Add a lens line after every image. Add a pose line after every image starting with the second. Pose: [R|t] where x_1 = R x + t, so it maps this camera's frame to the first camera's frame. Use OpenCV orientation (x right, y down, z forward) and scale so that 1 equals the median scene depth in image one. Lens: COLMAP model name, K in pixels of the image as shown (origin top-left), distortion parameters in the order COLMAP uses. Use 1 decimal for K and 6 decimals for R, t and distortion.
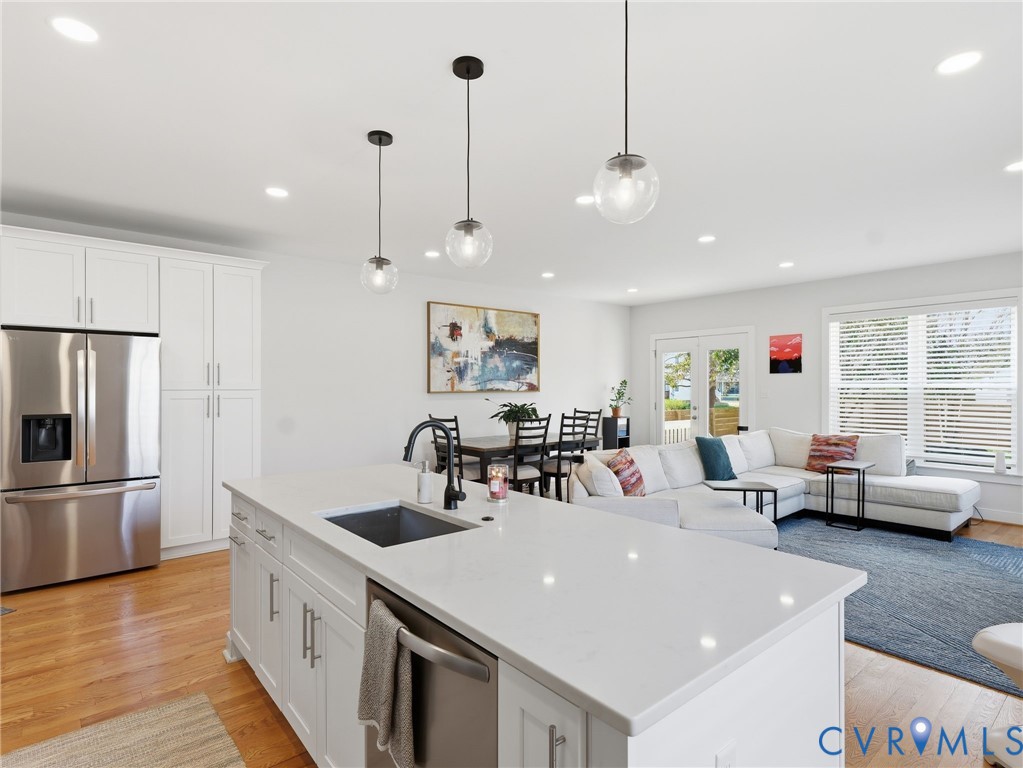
lens RADIAL K [[545.5, 0, 507.7], [0, 545.5, 389.2], [0, 0, 1]] dist [0.005384, 0.004641]
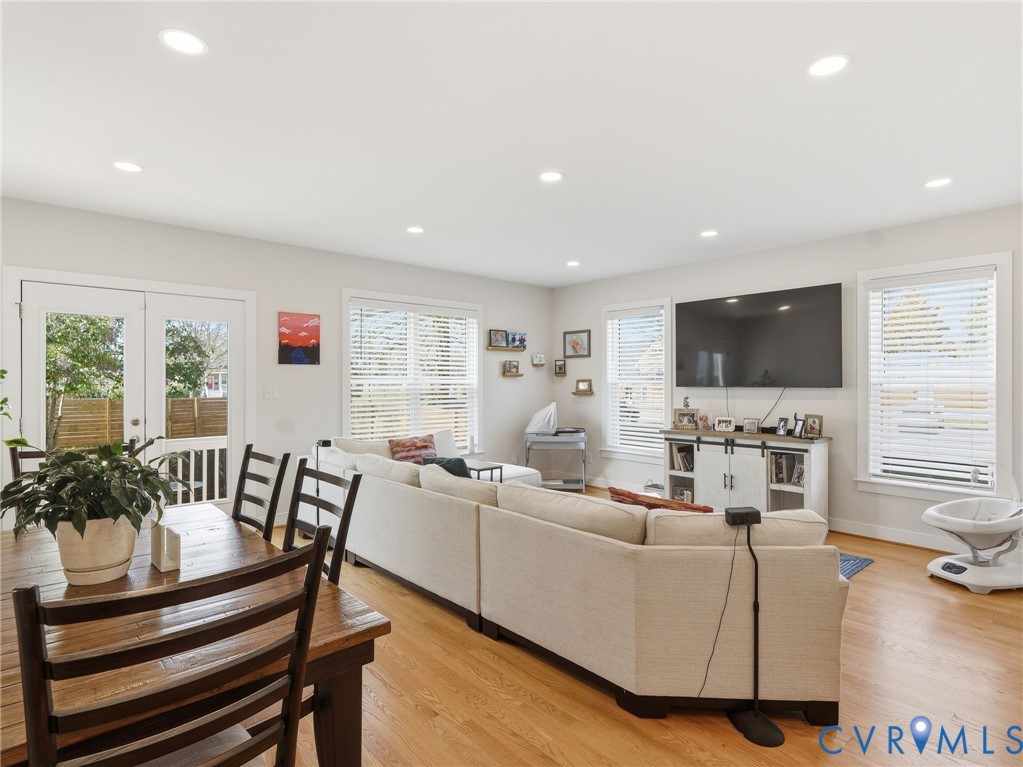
lens RADIAL K [[545.5, 0, 506.3], [0, 545.5, 387.0], [0, 0, 1]] dist [0.005384, 0.004641]
pose [[-0.039805, -0.011413, 0.999142, -0.264443], [0.005208, 0.999919, 0.011629, -0.006034], [-0.999194, 0.005667, -0.039742, 0.790925]]
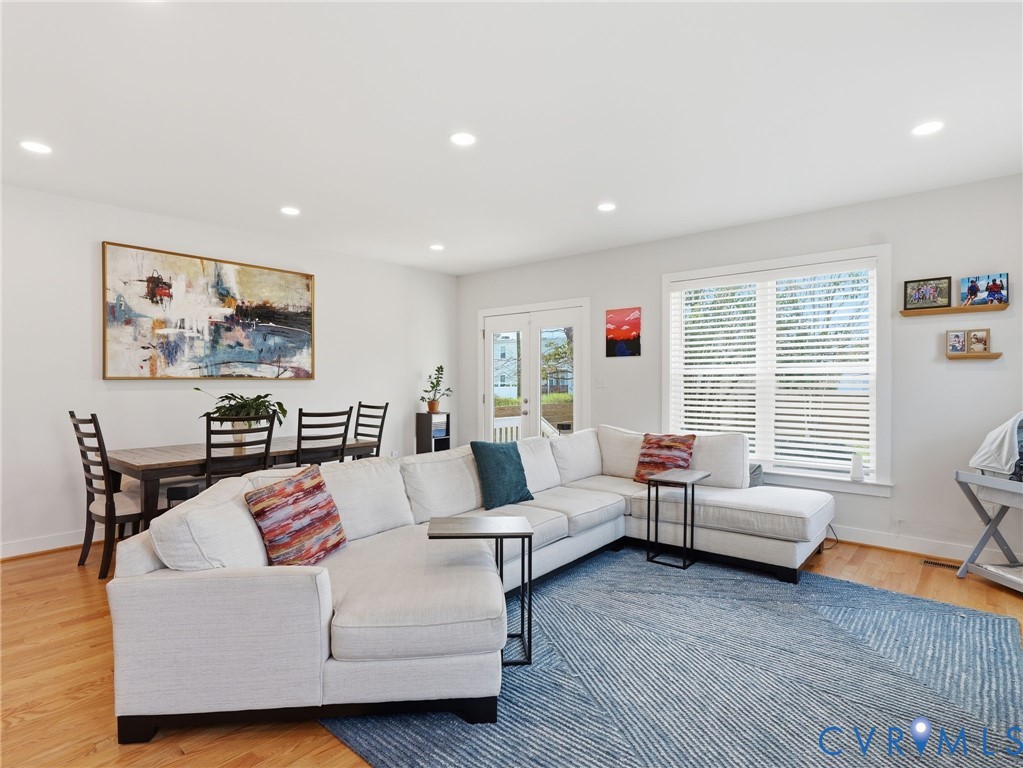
lens RADIAL K [[545.5, 0, 509.5], [0, 545.5, 384.5], [0, 0, 1]] dist [0.005384, 0.004641]
pose [[0.986721, 0.000494, 0.162425, 0.226964], [-0.000506, 1.000000, 0.000033, 0.012468], [-0.162425, -0.000115, 0.986721, 0.251449]]
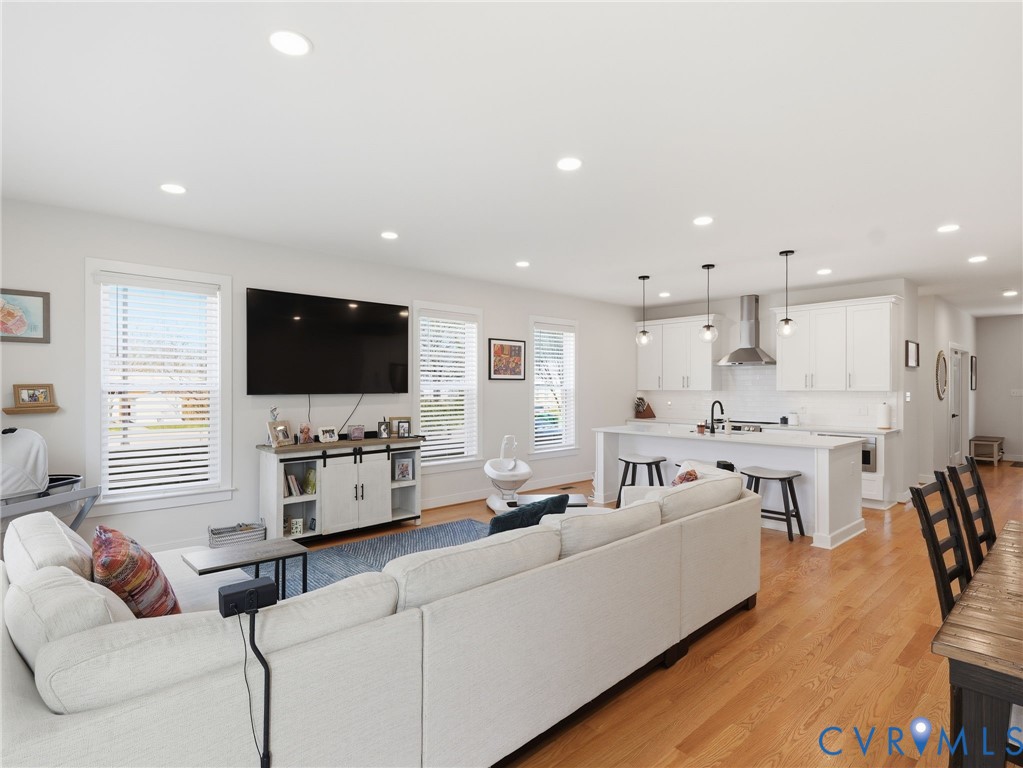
lens RADIAL K [[545.5, 0, 520.0], [0, 545.5, 382.5], [0, 0, 1]] dist [0.005384, 0.004641]
pose [[-0.998070, 0.000233, -0.062091, 0.339799], [0.000755, 0.999964, -0.008393, -0.003752], [0.062087, -0.008424, -0.998035, 1.209885]]
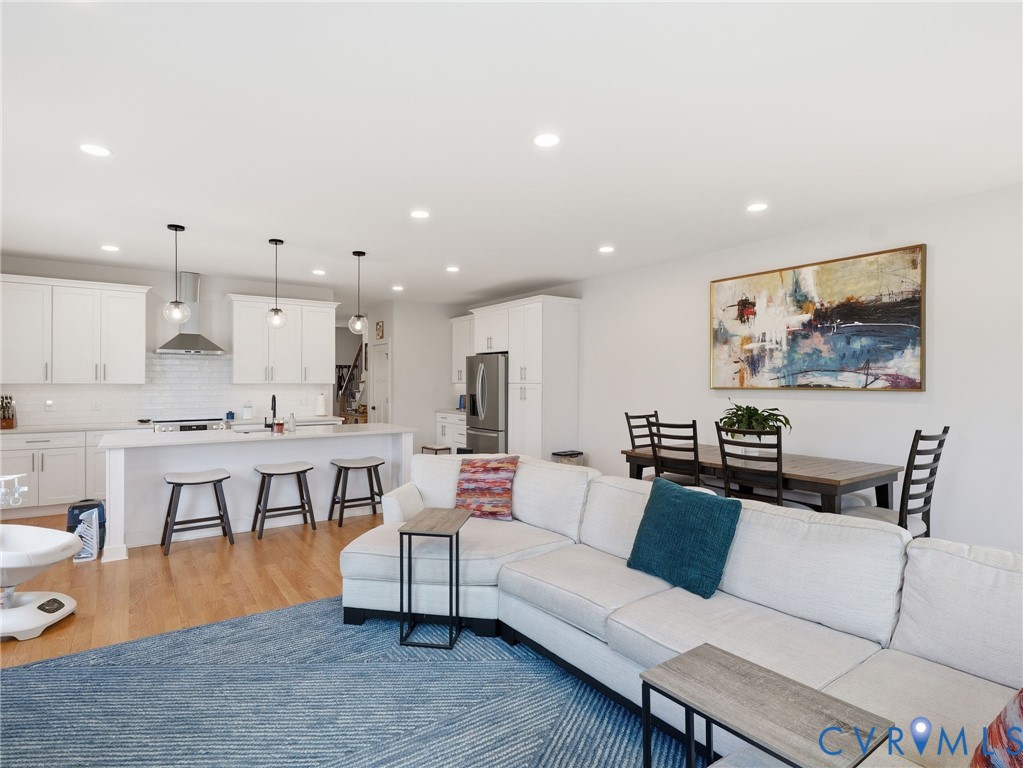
lens RADIAL K [[545.5, 0, 497.9], [0, 545.5, 381.2], [0, 0, 1]] dist [0.005384, 0.004641]
pose [[-0.117200, 0.000657, -0.993108, 0.717405], [-0.005109, 0.999986, 0.001265, -0.004334], [0.993095, 0.005222, -0.117195, 0.741670]]
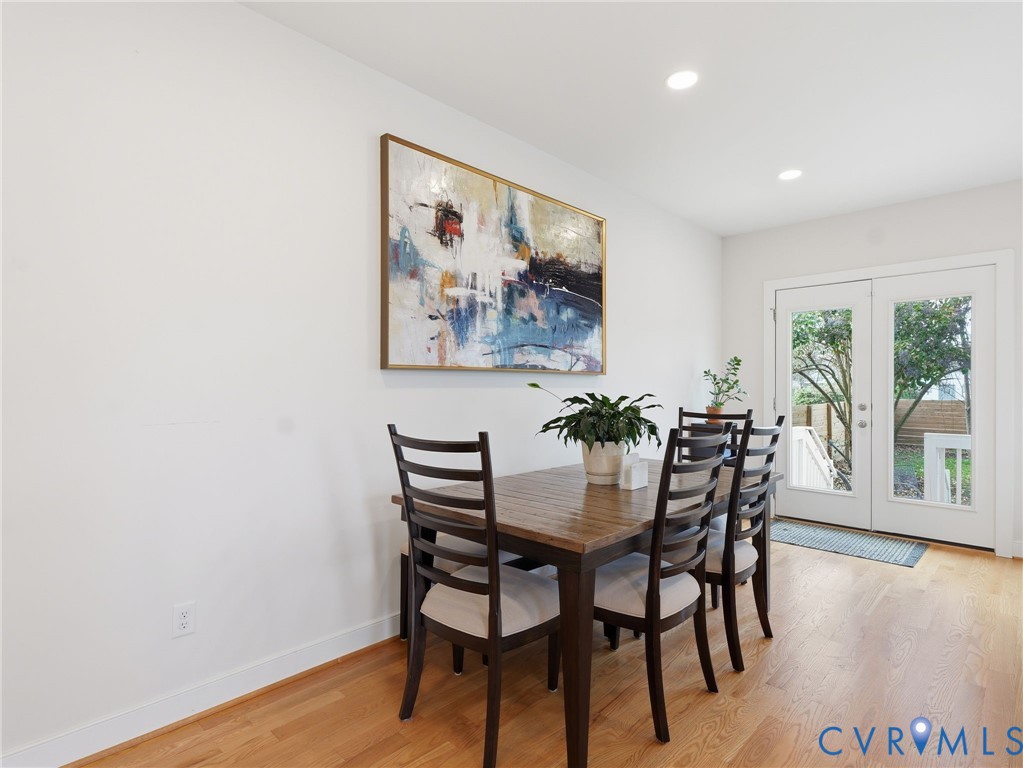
lens RADIAL K [[545.5, 0, 506.6], [0, 545.5, 385.5], [0, 0, 1]] dist [0.005384, 0.004641]
pose [[0.994744, 0.002719, 0.102359, -0.094113], [-0.001701, 0.999948, -0.010031, 0.022067], [-0.102381, 0.009804, 0.994697, 0.581579]]
